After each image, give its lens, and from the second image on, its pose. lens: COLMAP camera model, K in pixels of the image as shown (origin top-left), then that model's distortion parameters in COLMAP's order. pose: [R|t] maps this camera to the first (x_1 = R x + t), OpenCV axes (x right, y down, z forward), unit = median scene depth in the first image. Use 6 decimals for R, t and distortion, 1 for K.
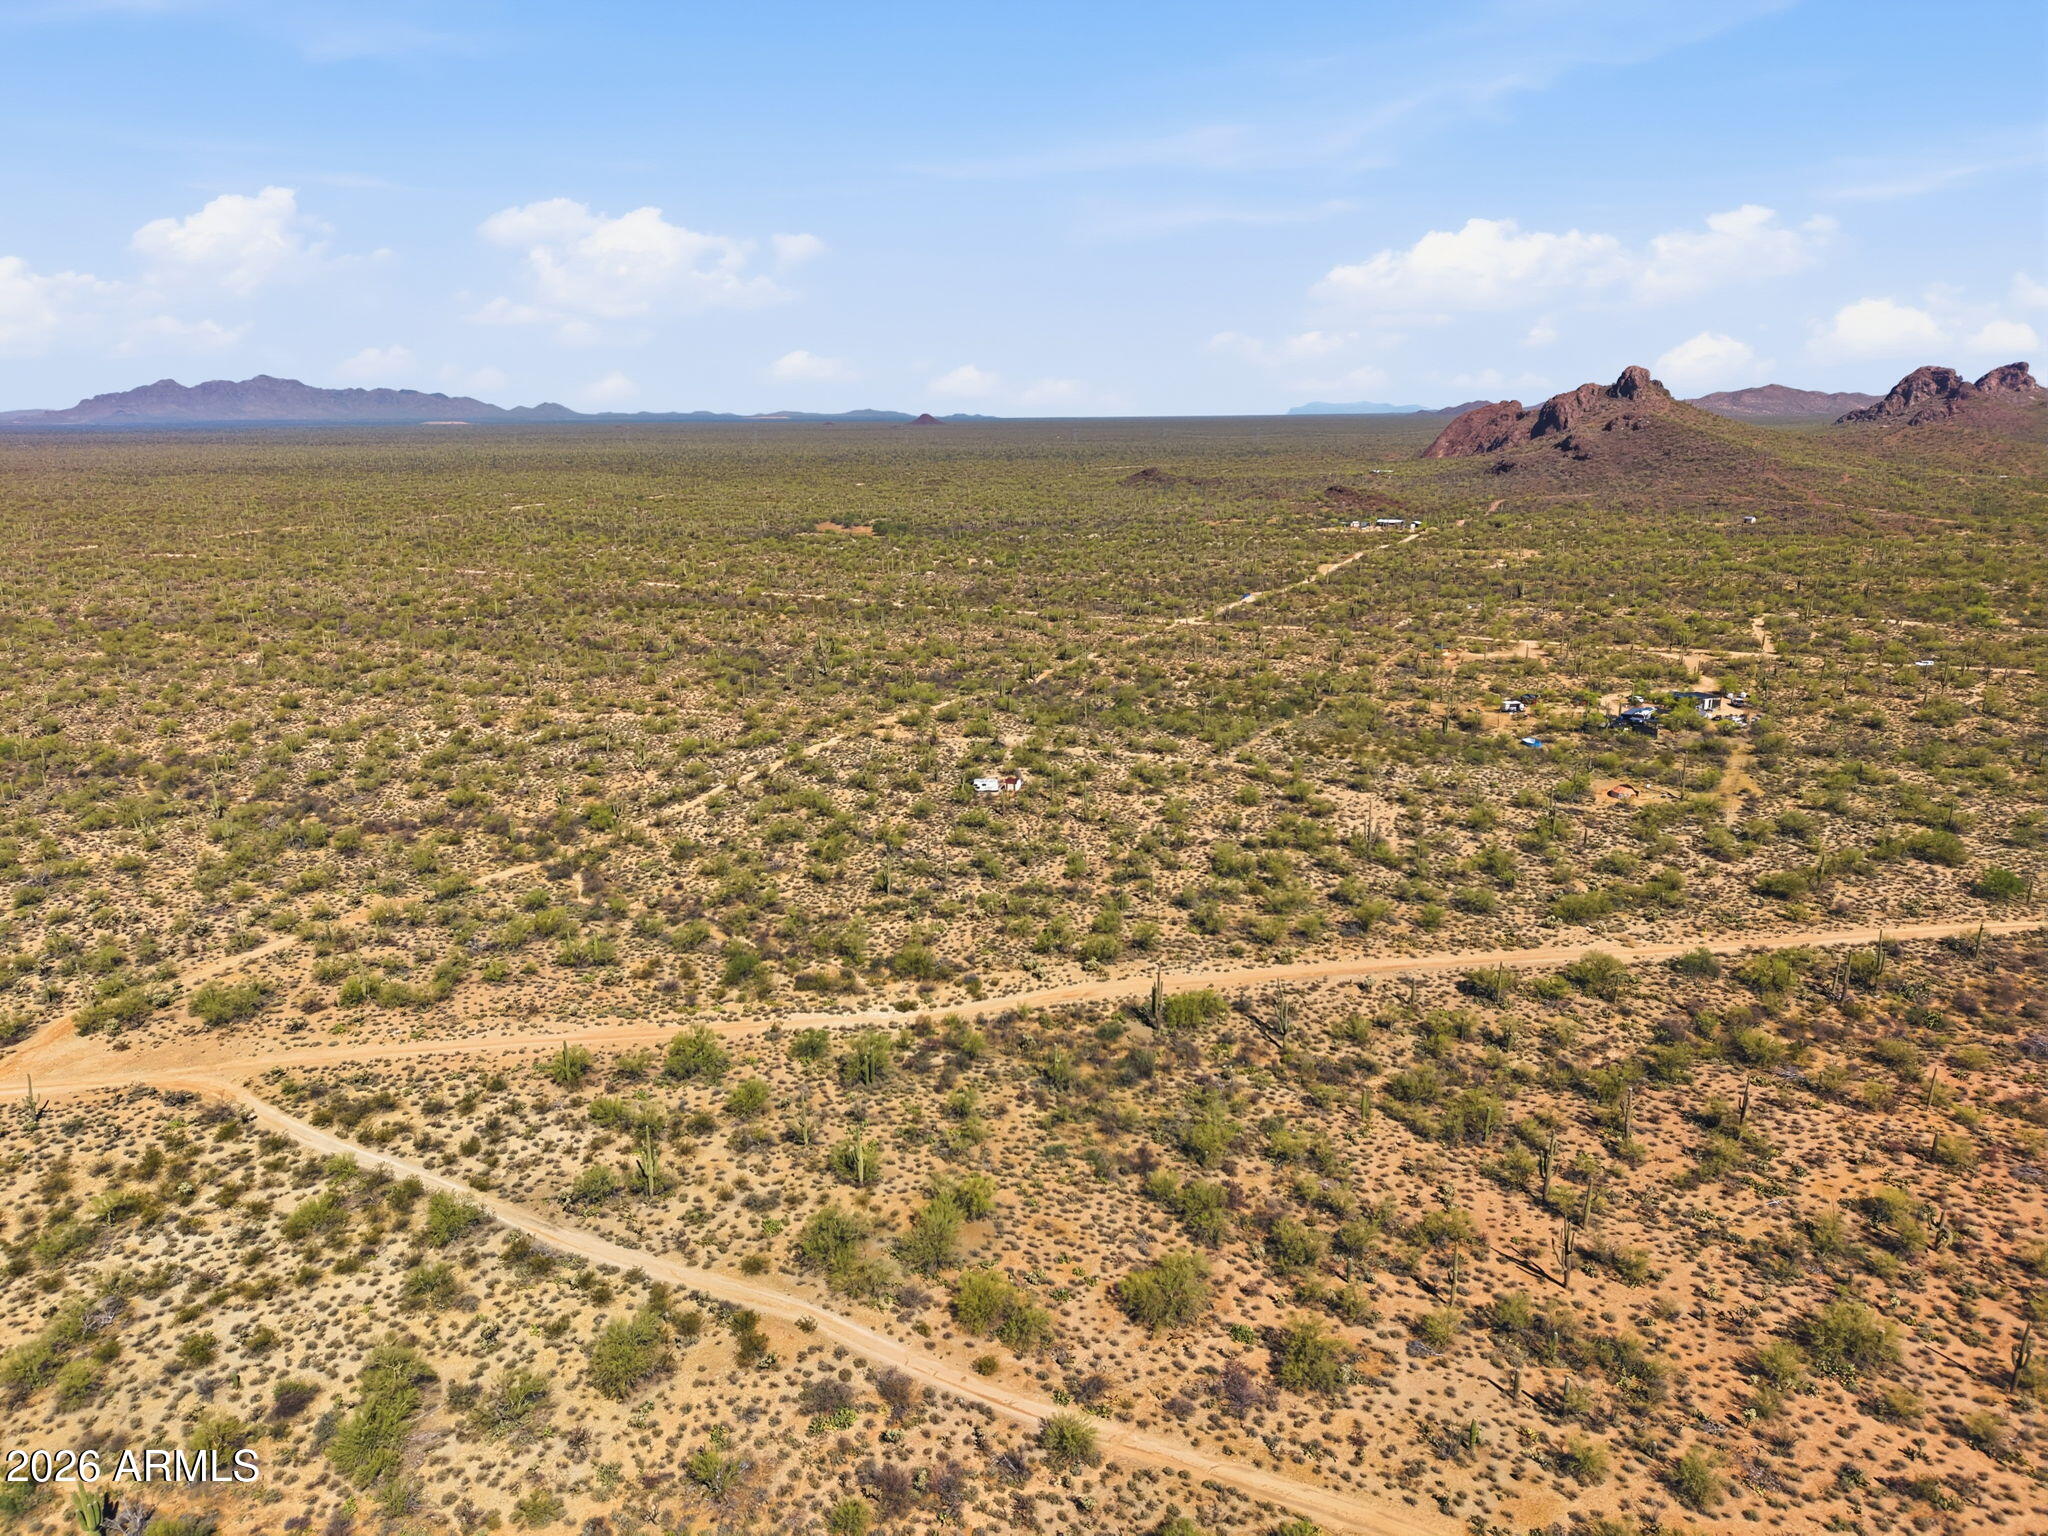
lens RADIAL K [[1360.5, 0, 1019.1], [0, 1360.5, 764.8], [0, 0, 1]] dist [0.036426, -0.034191]
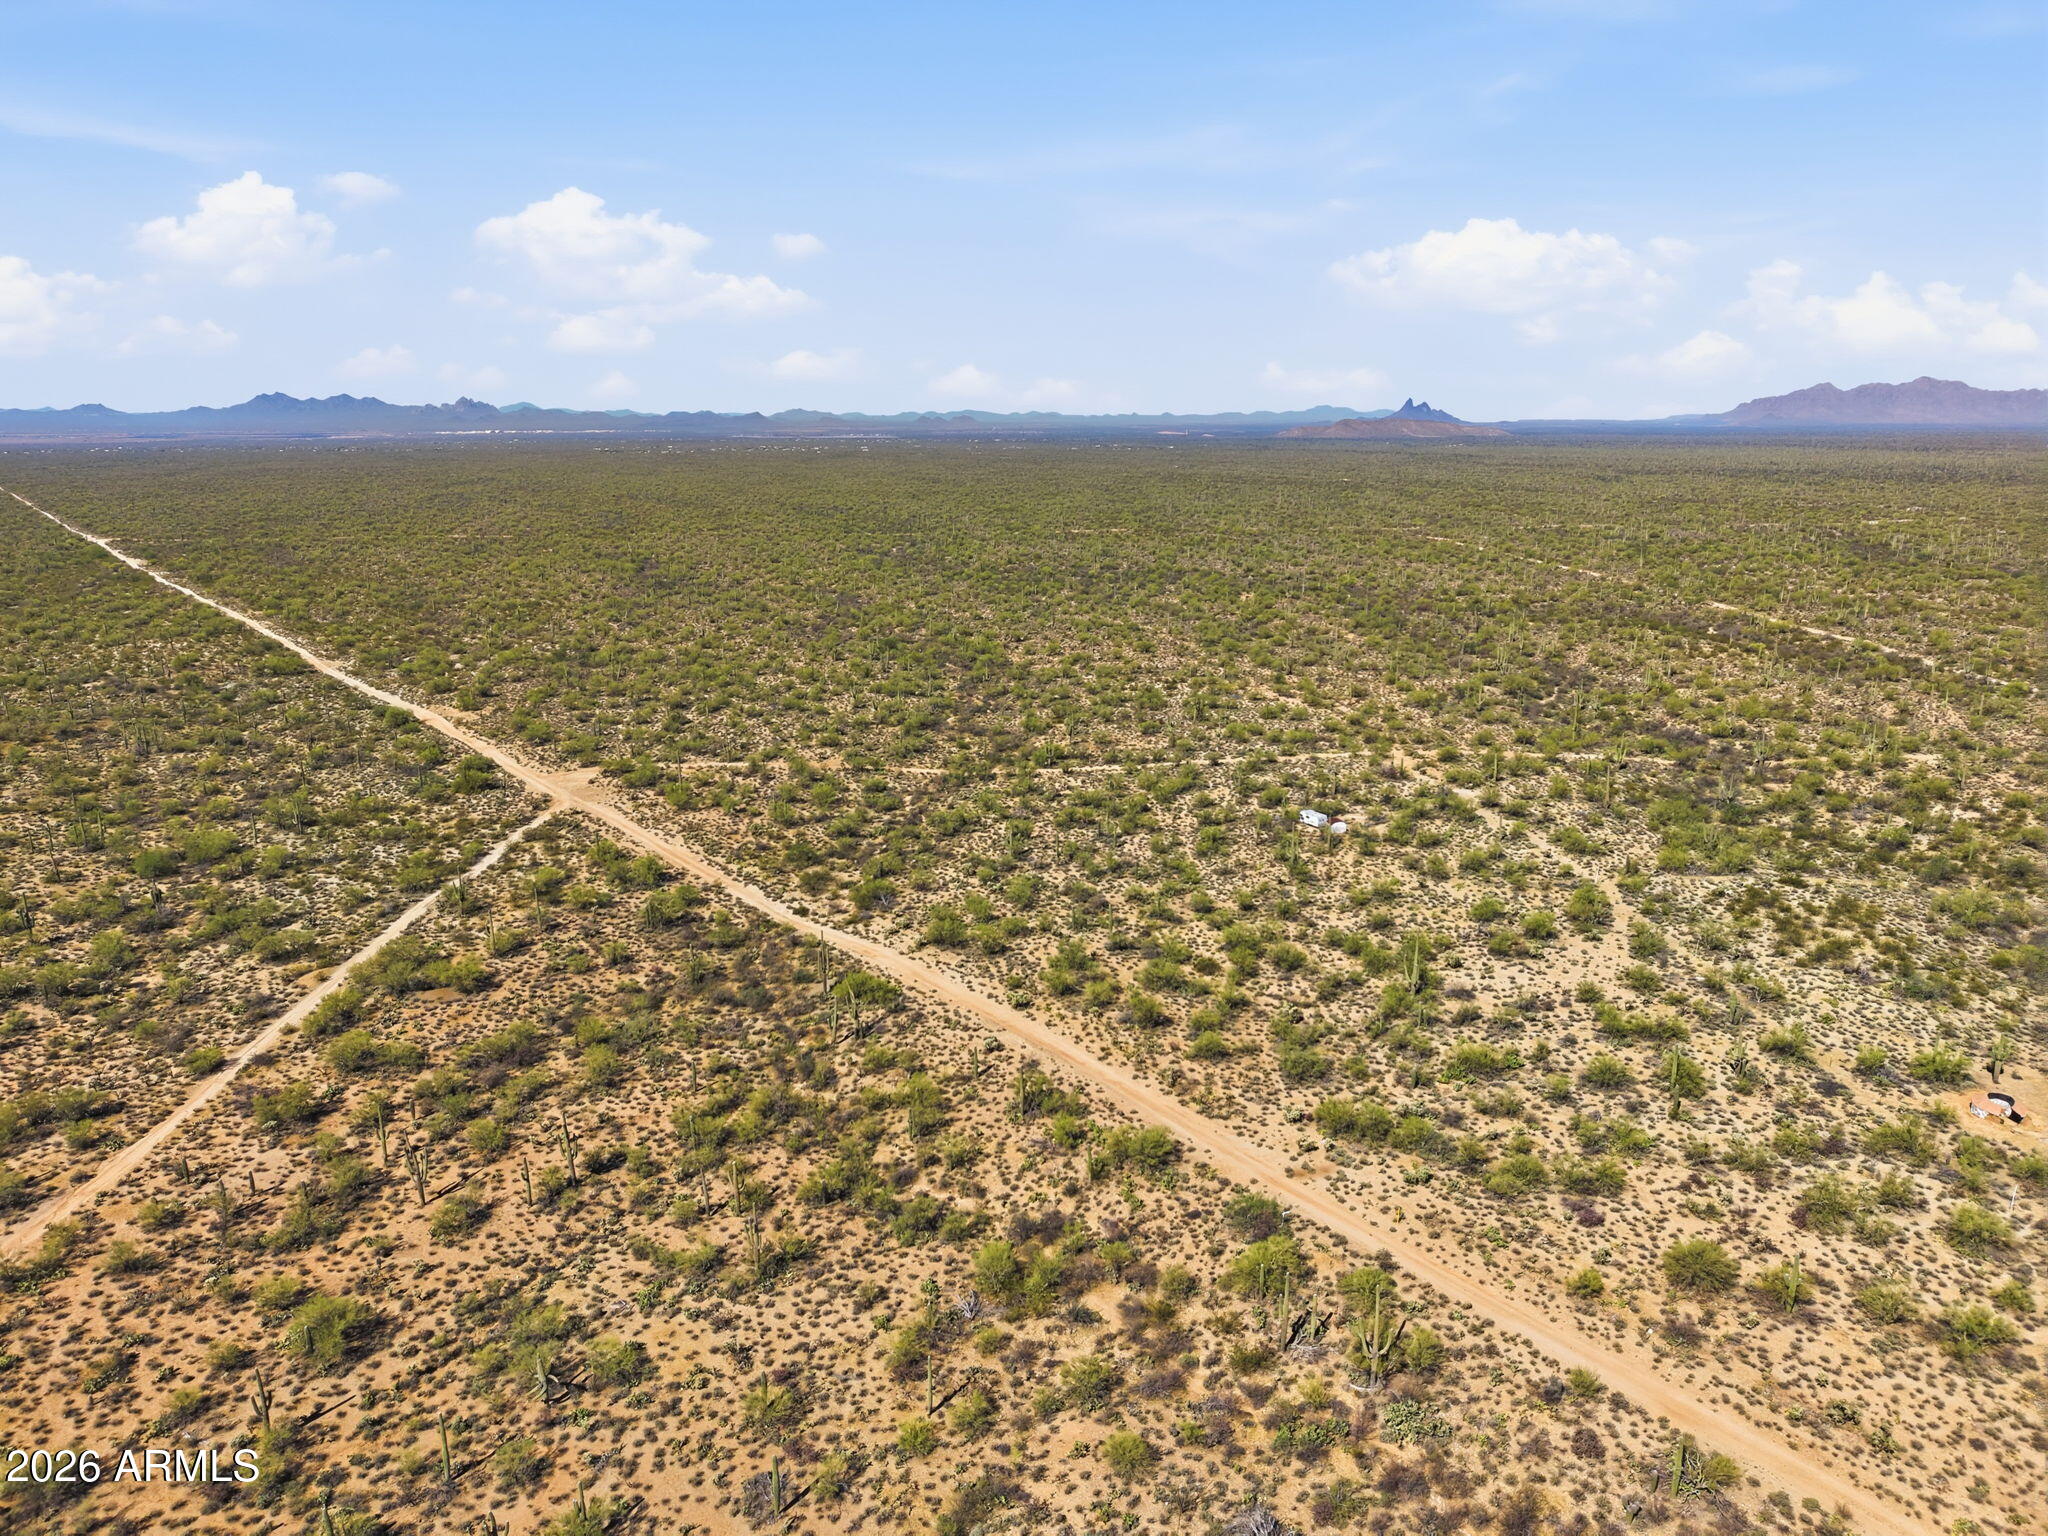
lens RADIAL K [[1360.5, 0, 1022.9], [0, 1360.5, 754.5], [0, 0, 1]] dist [0.036426, -0.034191]
pose [[0.488736, 0.218247, -0.844692, 0.188930], [-0.226247, 0.966787, 0.118888, -0.027235], [0.842585, 0.133004, 0.521882, 0.099267]]
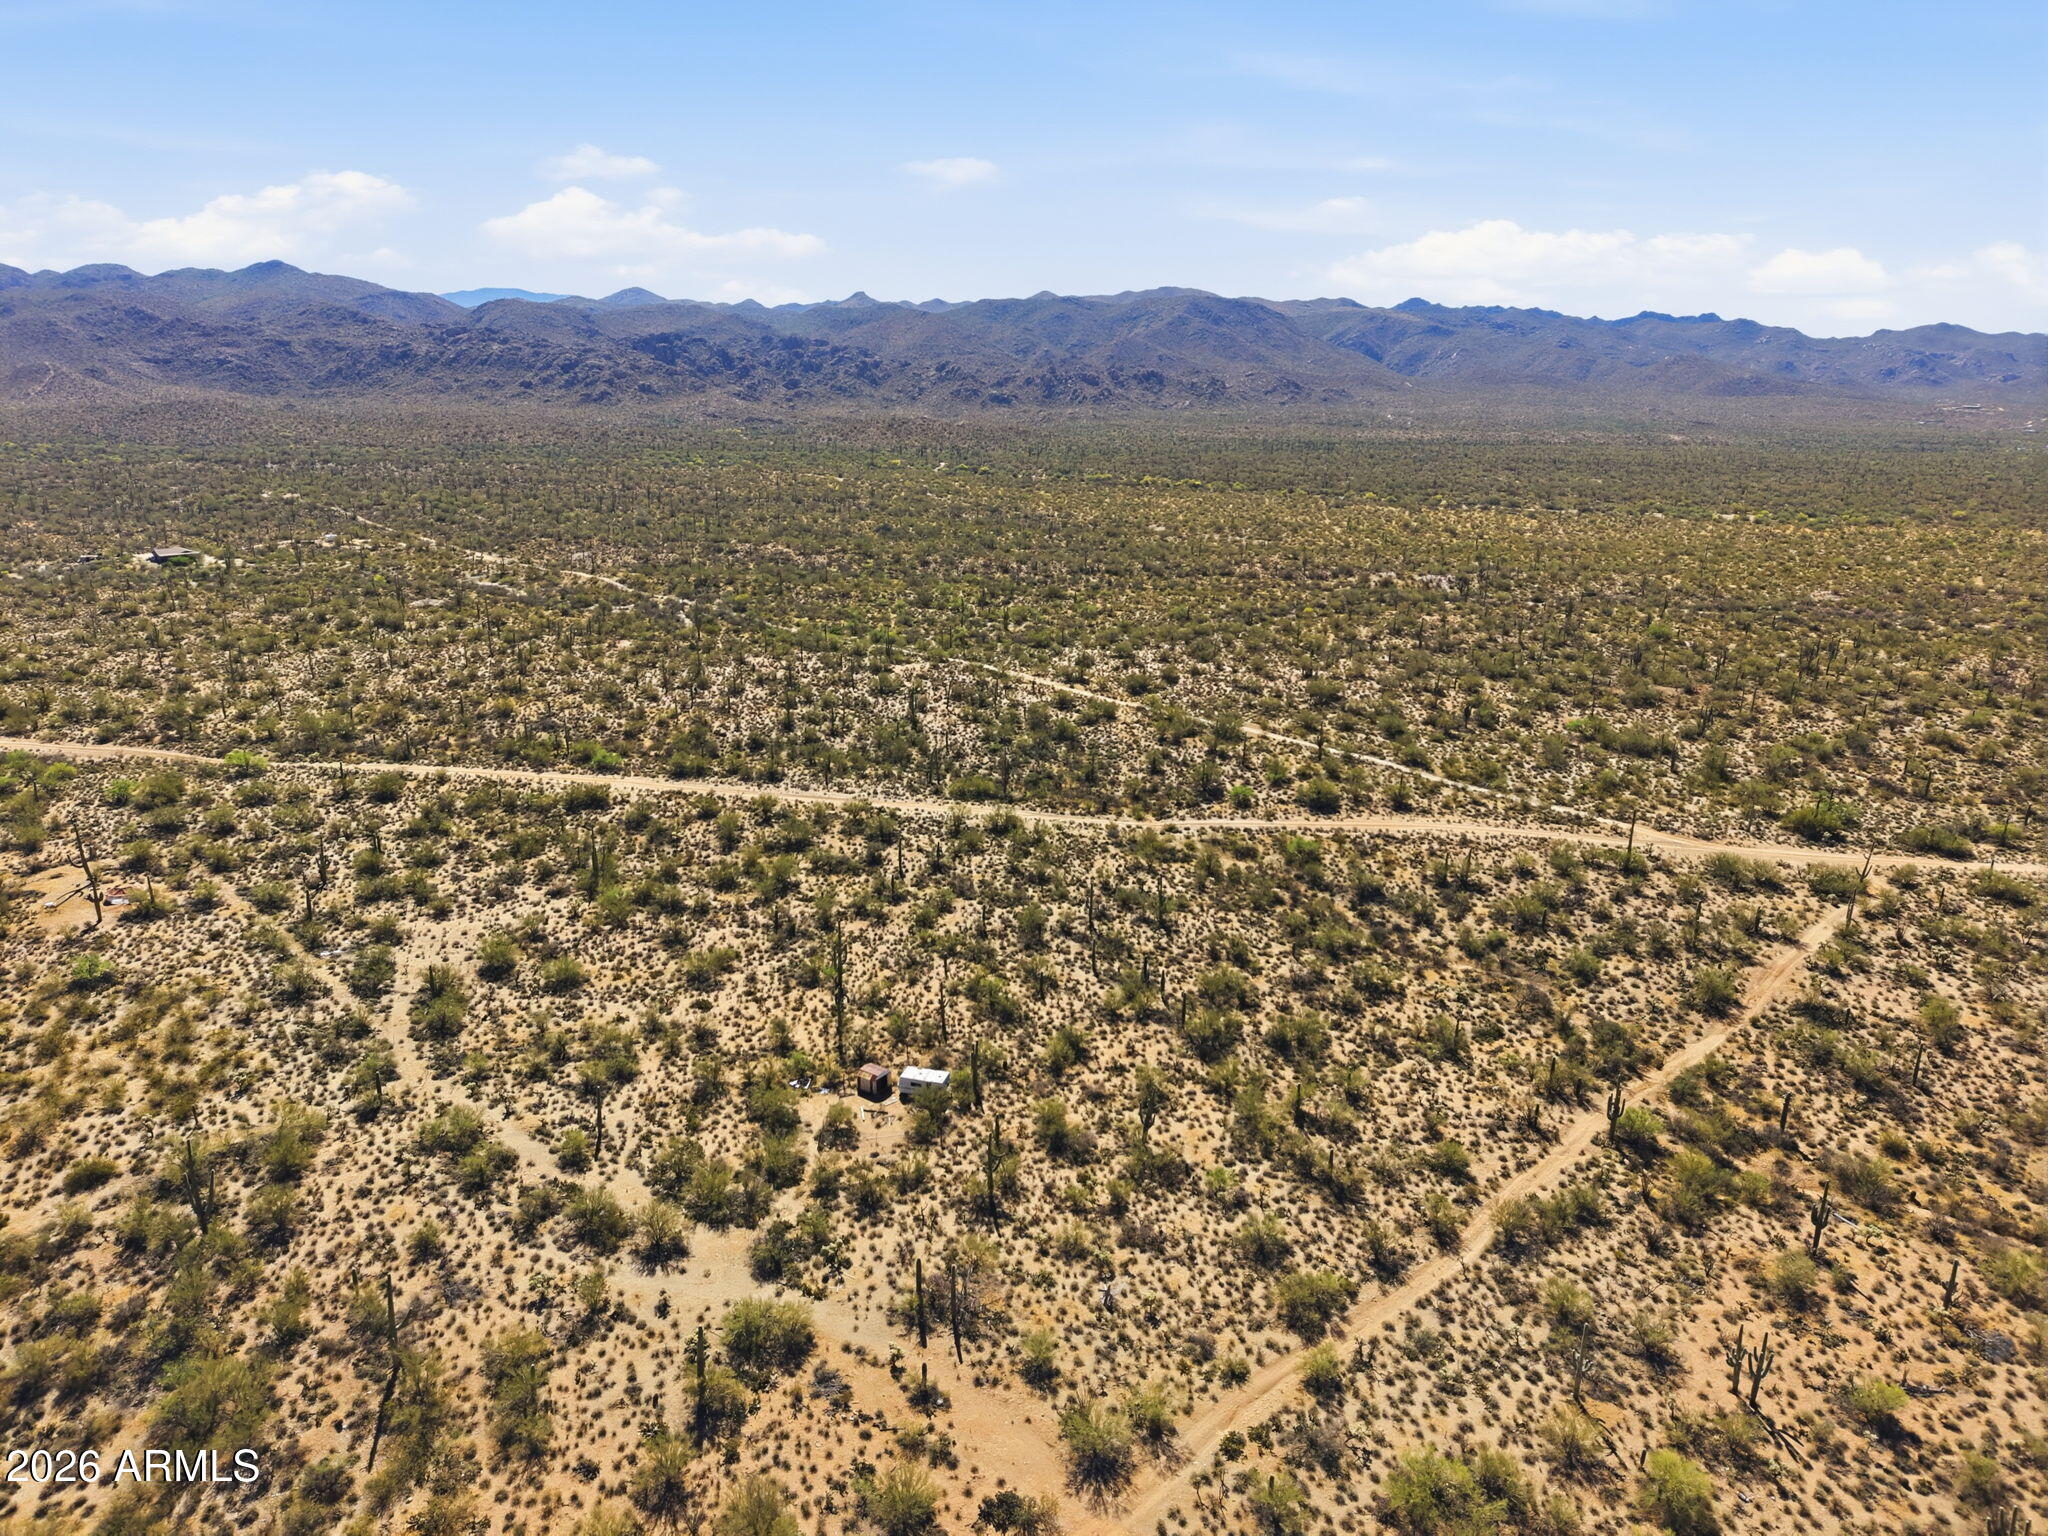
lens RADIAL K [[1360.5, 0, 1009.6], [0, 1360.5, 774.4], [0, 0, 1]] dist [0.036426, -0.034191]
pose [[-0.956269, -0.083598, 0.280287, -0.056289], [0.075699, 0.854896, 0.513248, -0.103003], [-0.282523, 0.512020, -0.811182, 0.393324]]
